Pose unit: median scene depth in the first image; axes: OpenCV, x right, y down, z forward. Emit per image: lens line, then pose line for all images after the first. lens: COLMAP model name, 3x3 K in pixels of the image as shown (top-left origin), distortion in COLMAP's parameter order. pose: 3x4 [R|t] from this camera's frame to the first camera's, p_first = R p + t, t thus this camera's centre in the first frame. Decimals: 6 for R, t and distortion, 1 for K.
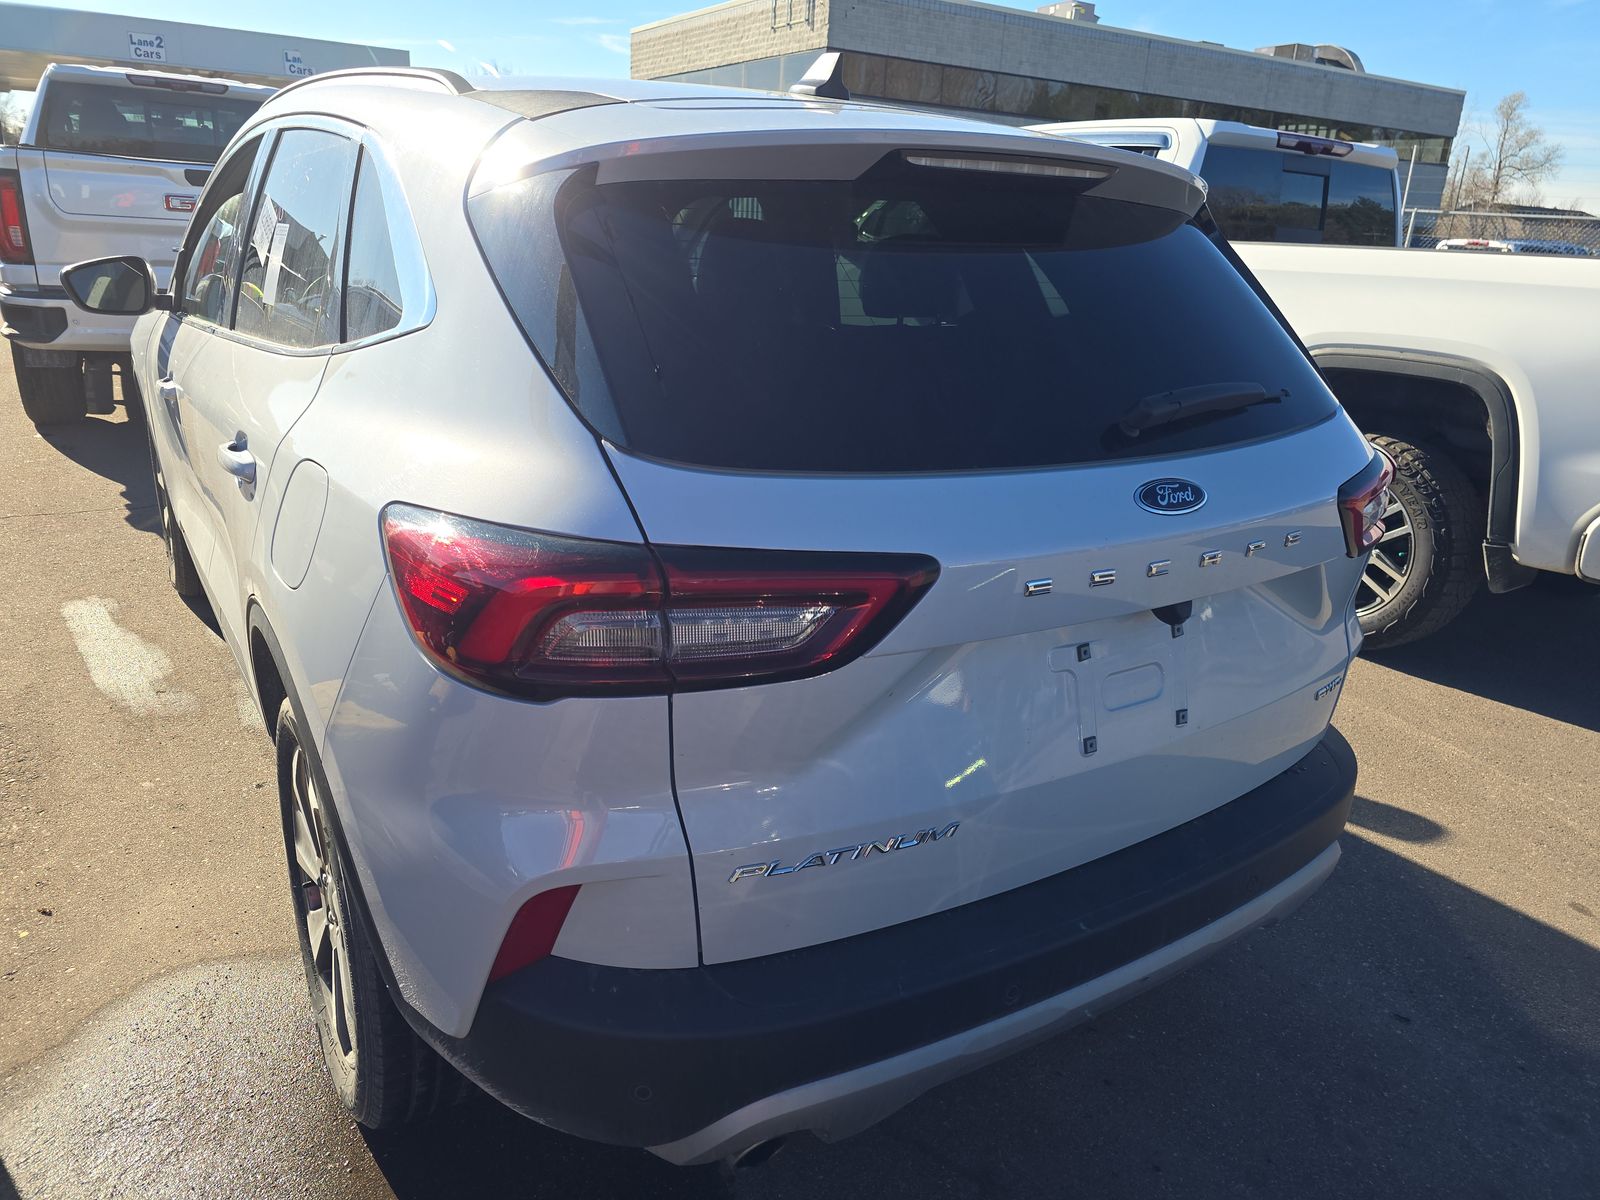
lens RADIAL K [[1057.2, 0, 799.9], [0, 1057.2, 596.5], [0, 0, 1]] dist [0.045017, -0.035950]
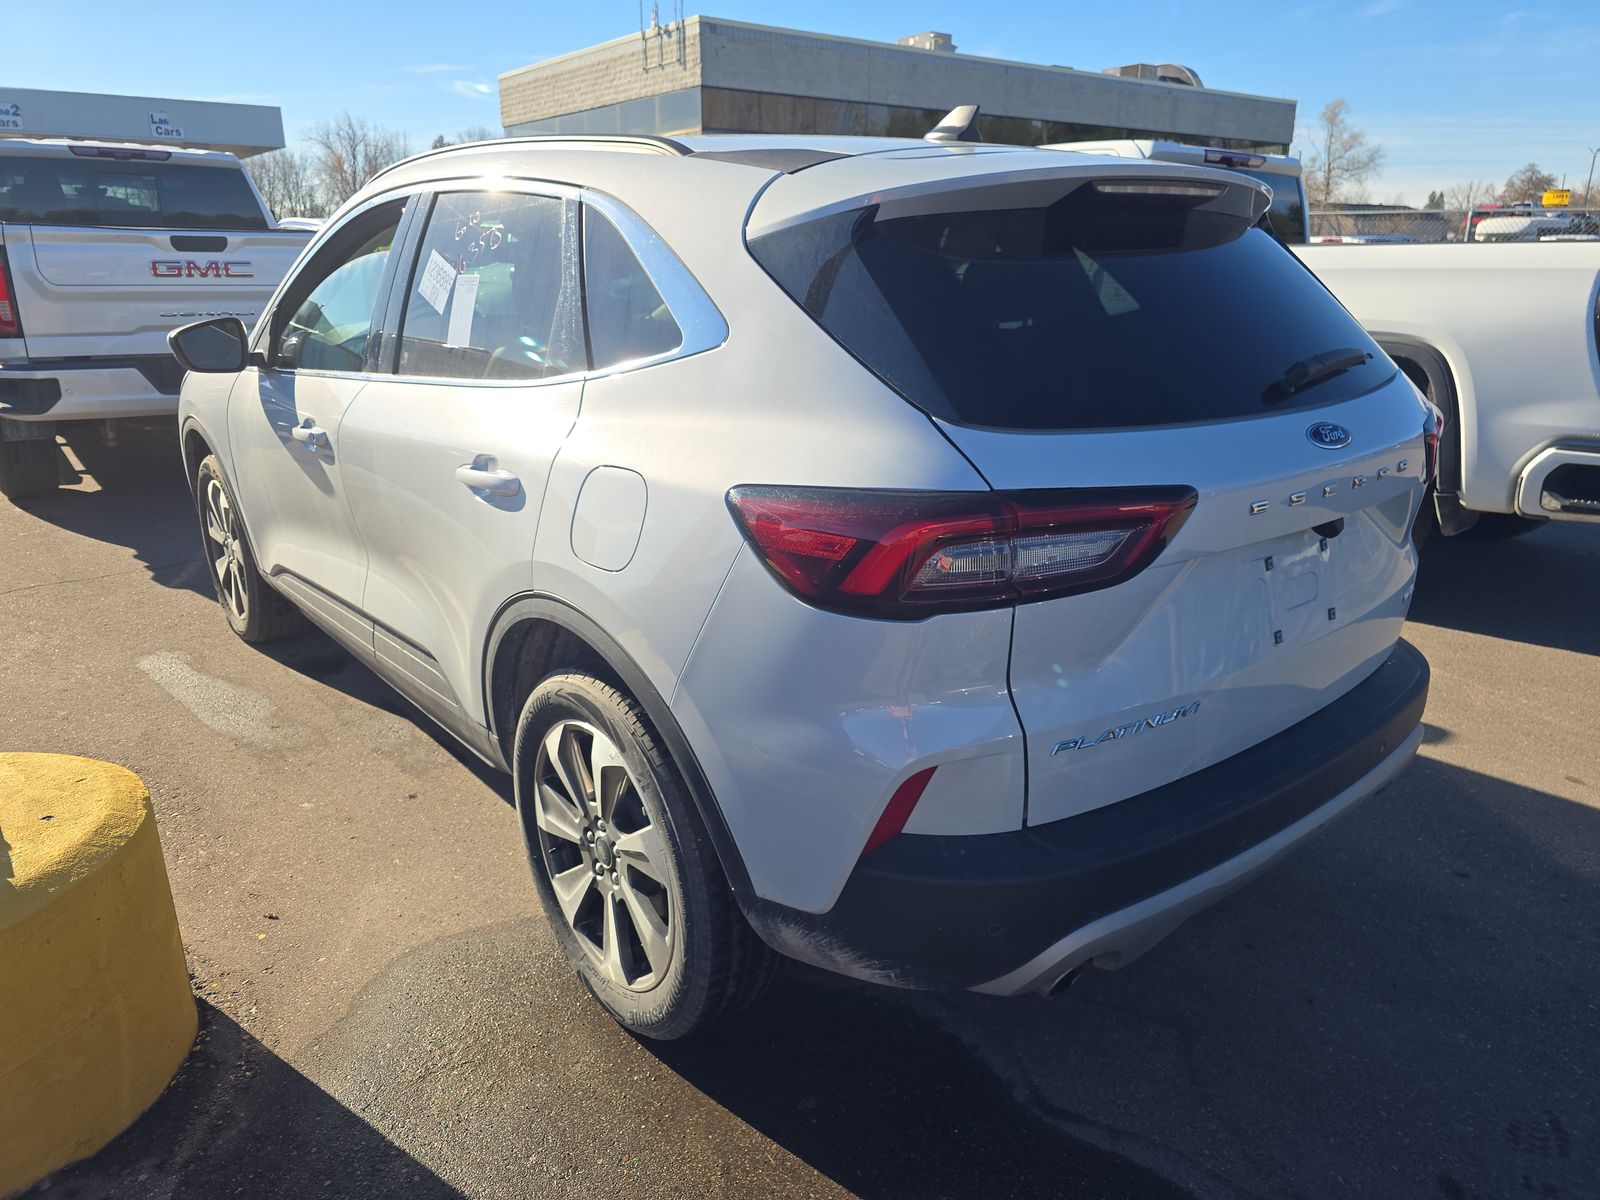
lens RADIAL K [[1057.2, 0, 793.9], [0, 1057.2, 600.0], [0, 0, 1]] dist [0.045017, -0.035950]
pose [[0.992364, -0.085578, 0.088823, -0.233413], [0.087651, 0.995957, -0.019694, 0.040119], [-0.086778, 0.027329, 0.995853, -0.124227]]
